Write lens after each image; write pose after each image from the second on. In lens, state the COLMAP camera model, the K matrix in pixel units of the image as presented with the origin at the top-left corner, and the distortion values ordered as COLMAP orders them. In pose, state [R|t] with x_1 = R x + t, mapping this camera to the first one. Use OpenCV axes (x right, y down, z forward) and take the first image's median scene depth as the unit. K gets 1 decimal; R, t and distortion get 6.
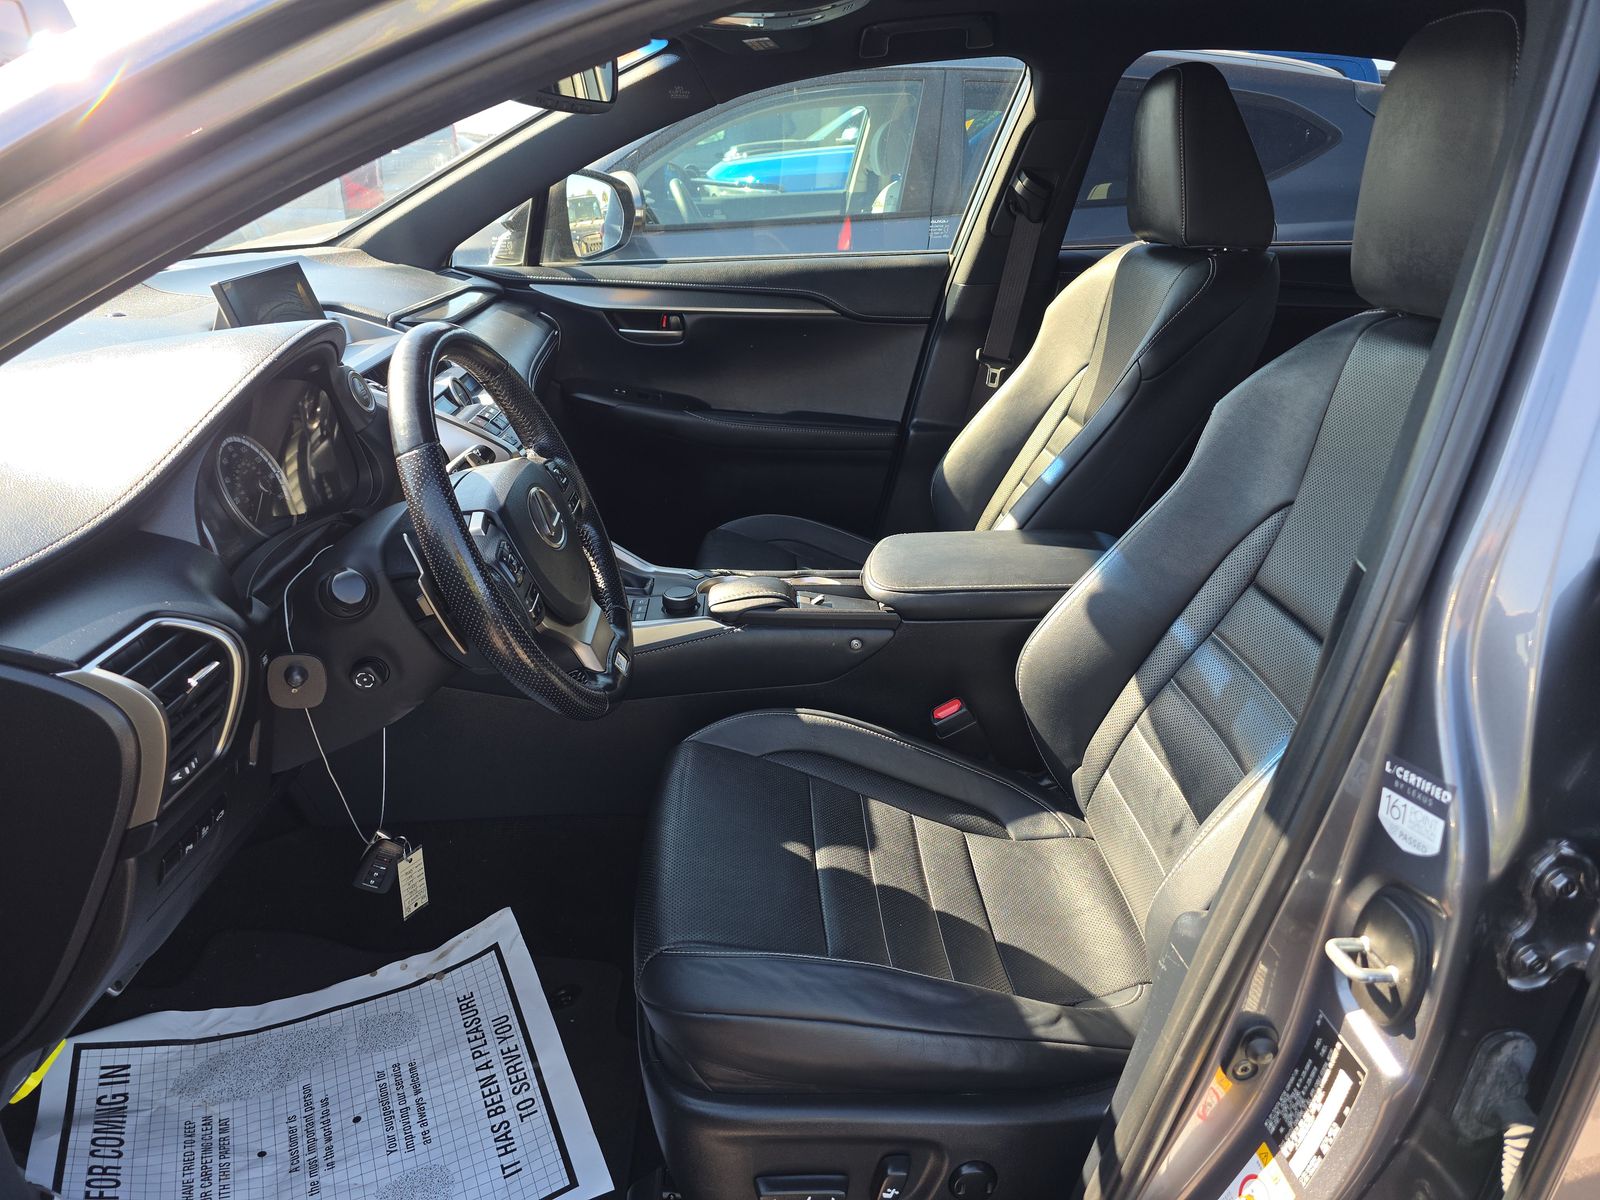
lens RADIAL K [[1063.5, 0, 793.1], [0, 1063.5, 599.3], [0, 0, 1]] dist [0.035122, -0.046149]
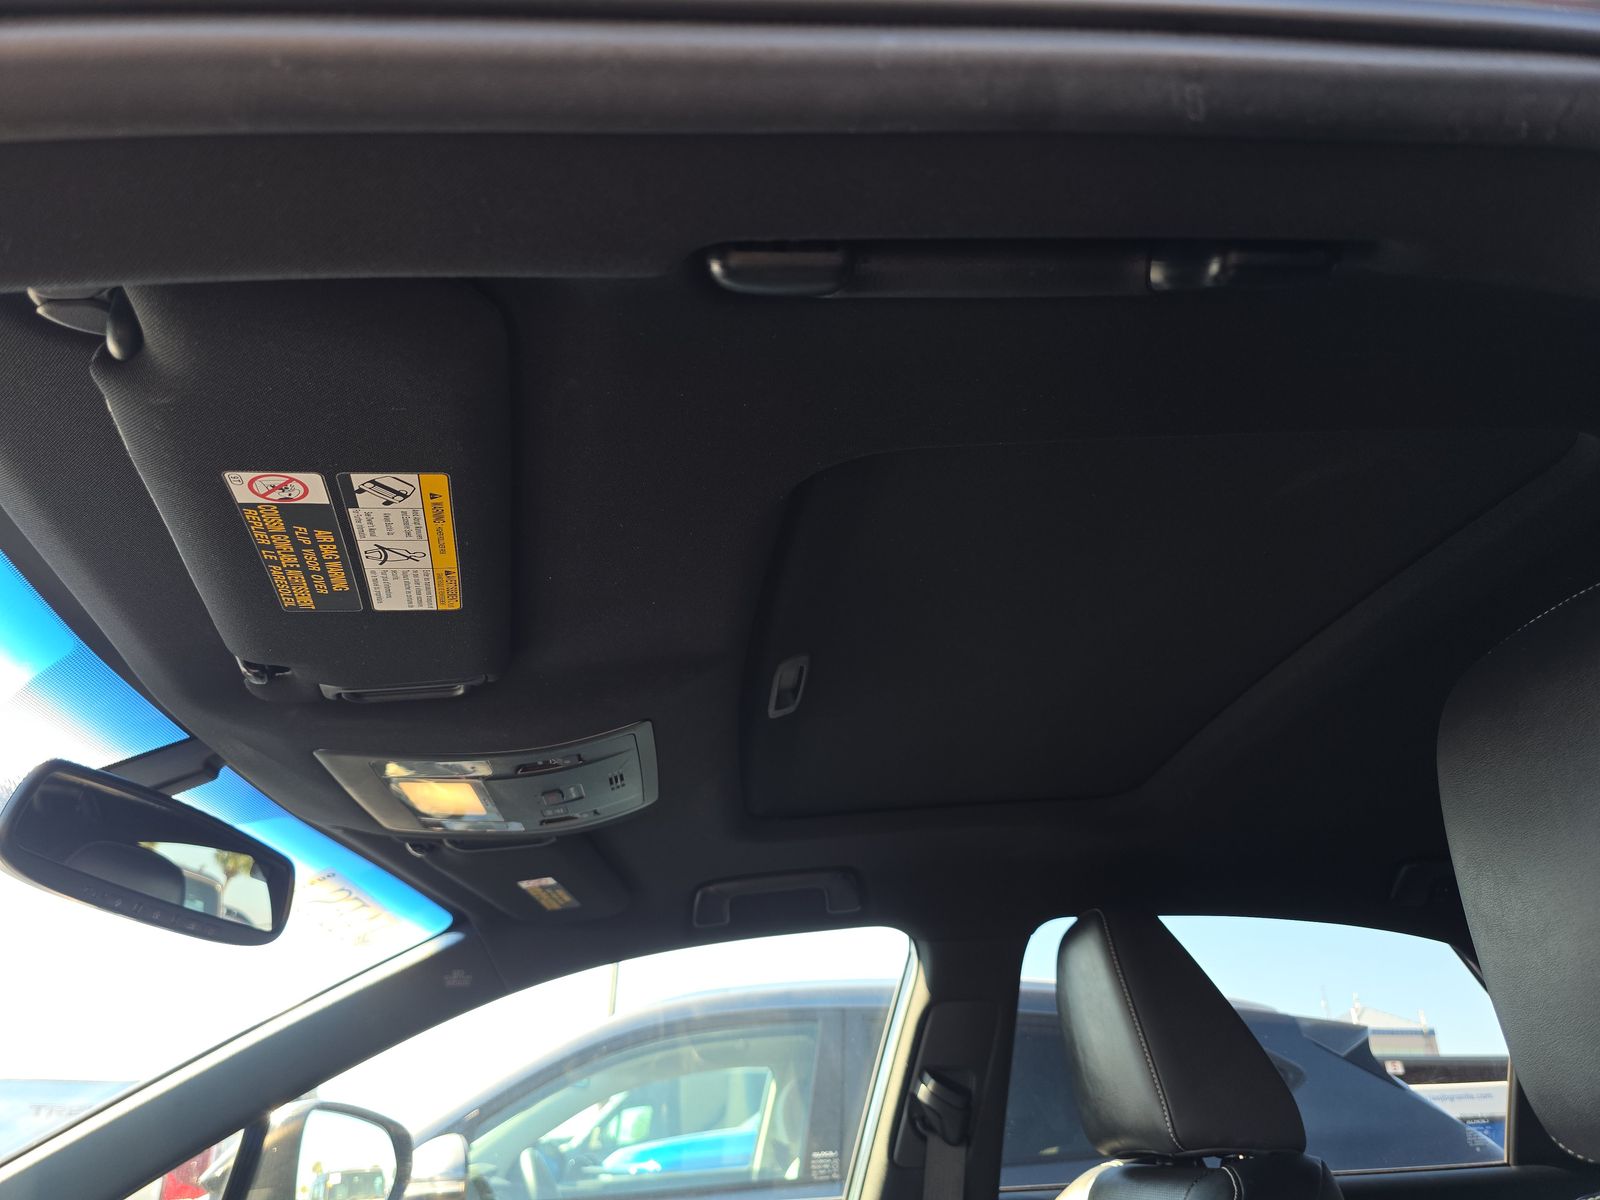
lens RADIAL K [[1063.5, 0, 796.9], [0, 1063.5, 603.4], [0, 0, 1]] dist [0.035122, -0.046149]
pose [[0.997527, -0.003316, 0.070208, 0.075339], [0.055830, 0.644200, -0.762817, -0.051139], [-0.042698, 0.764850, 0.642792, 0.281736]]
